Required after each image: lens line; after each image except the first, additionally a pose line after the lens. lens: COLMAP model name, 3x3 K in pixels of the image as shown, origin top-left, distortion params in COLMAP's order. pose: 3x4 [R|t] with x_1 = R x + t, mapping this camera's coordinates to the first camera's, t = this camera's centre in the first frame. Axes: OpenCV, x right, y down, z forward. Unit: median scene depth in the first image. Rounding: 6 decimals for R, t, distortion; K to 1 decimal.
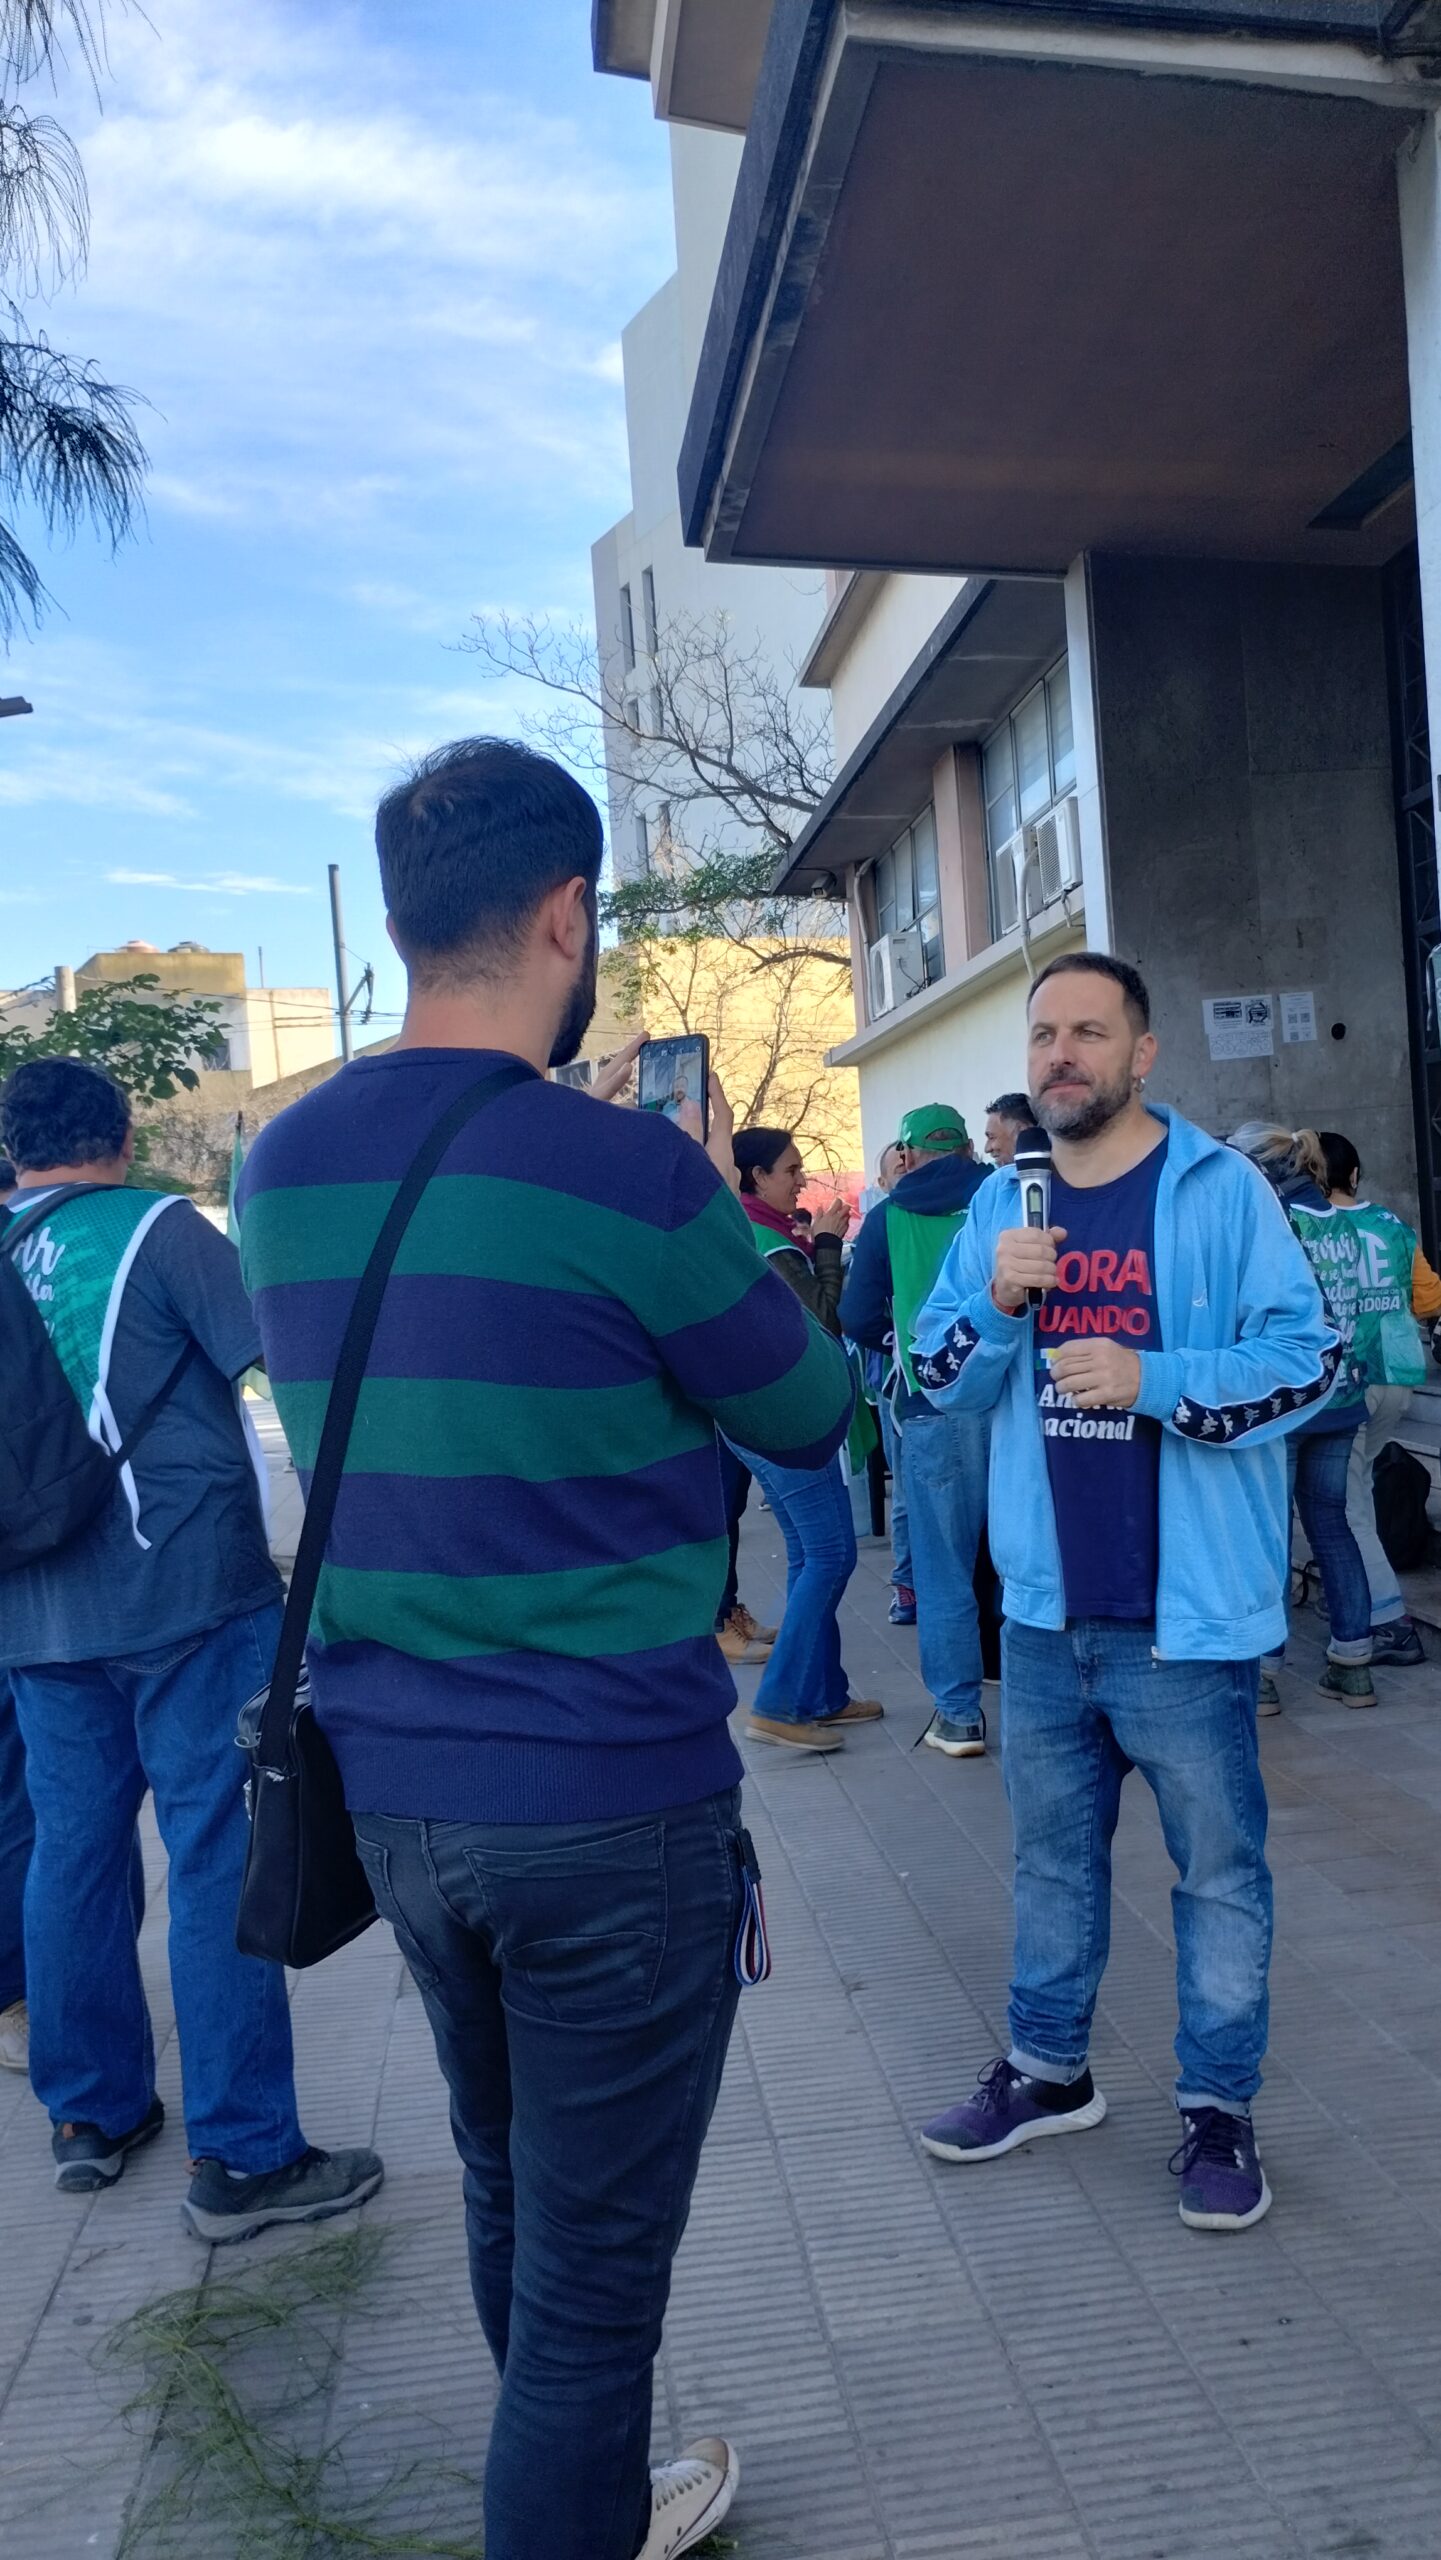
lens RADIAL K [[2064.4, 0, 719.4], [0, 2064.4, 1237.3], [0, 0, 1]] dist [0.055943, -0.002625]
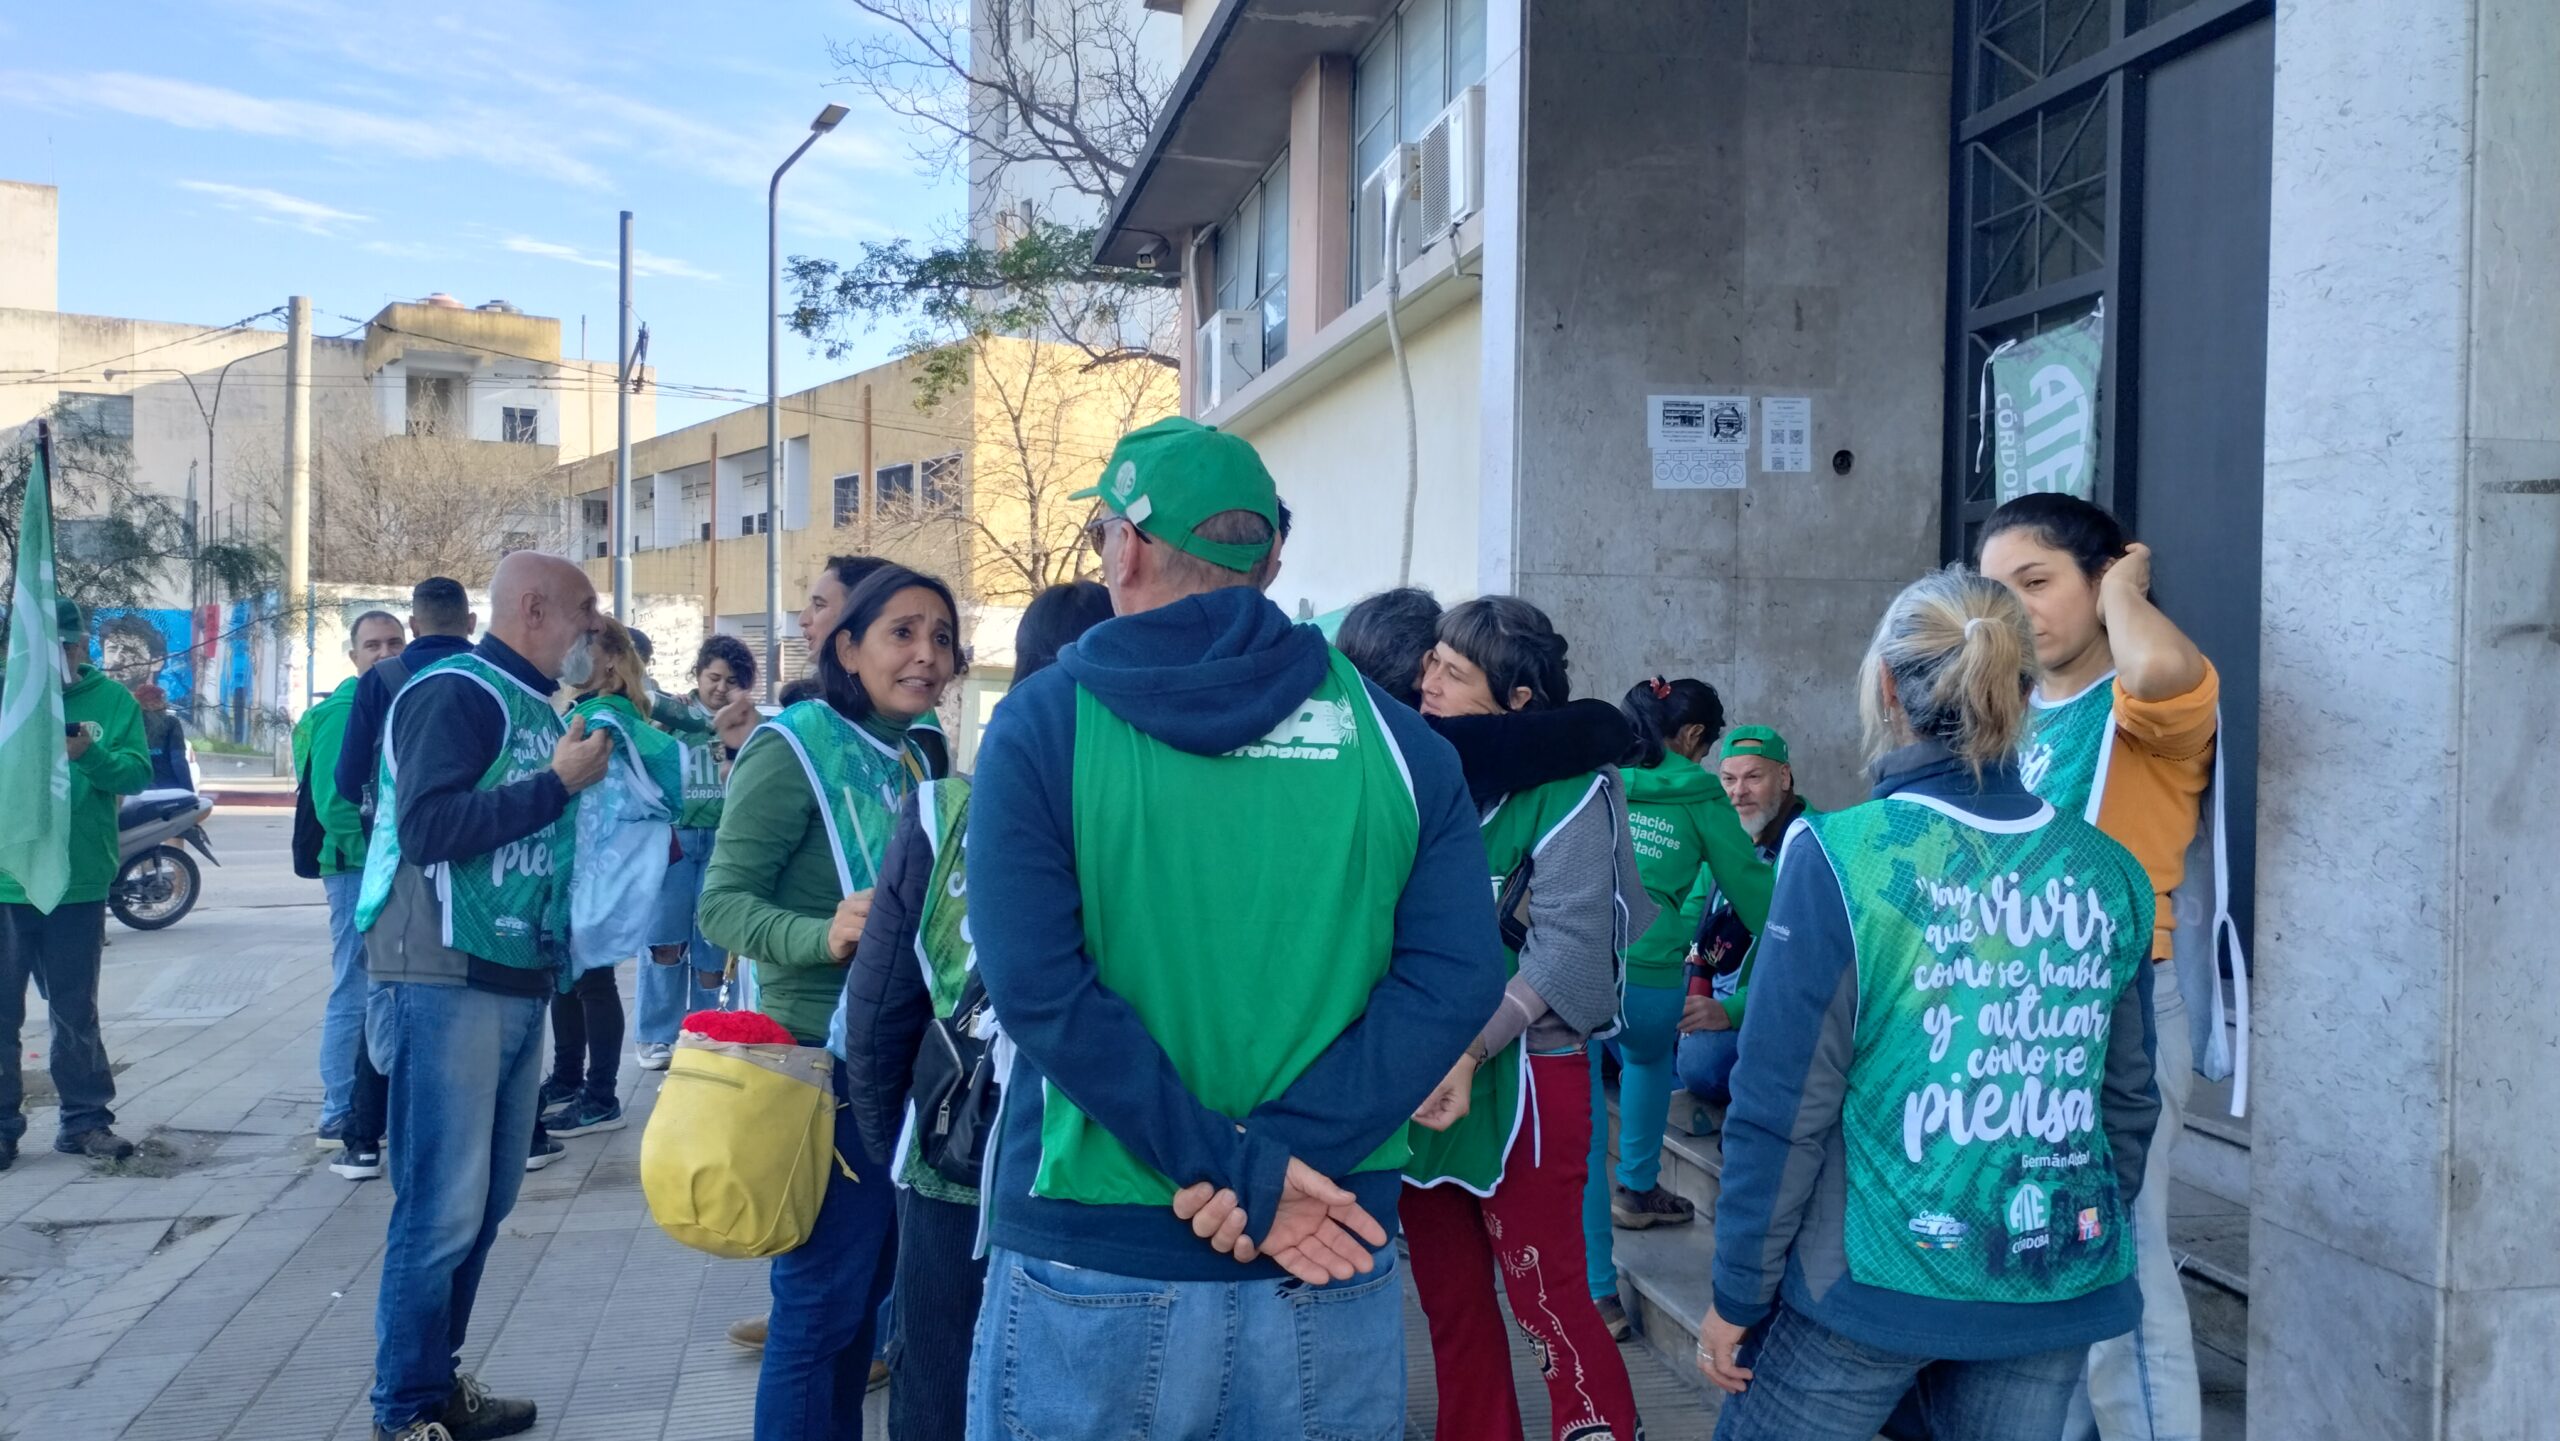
lens RADIAL K [[2064.4, 0, 1280.0], [0, 2064.4, 720.5], [0, 0, 1]] dist [0.055943, -0.002625]
pose [[0.991417, 0.079821, 0.103541, 0.048386], [-0.082093, 0.996465, 0.017861, -0.011647], [-0.101749, -0.026208, 0.994465, 0.299201]]
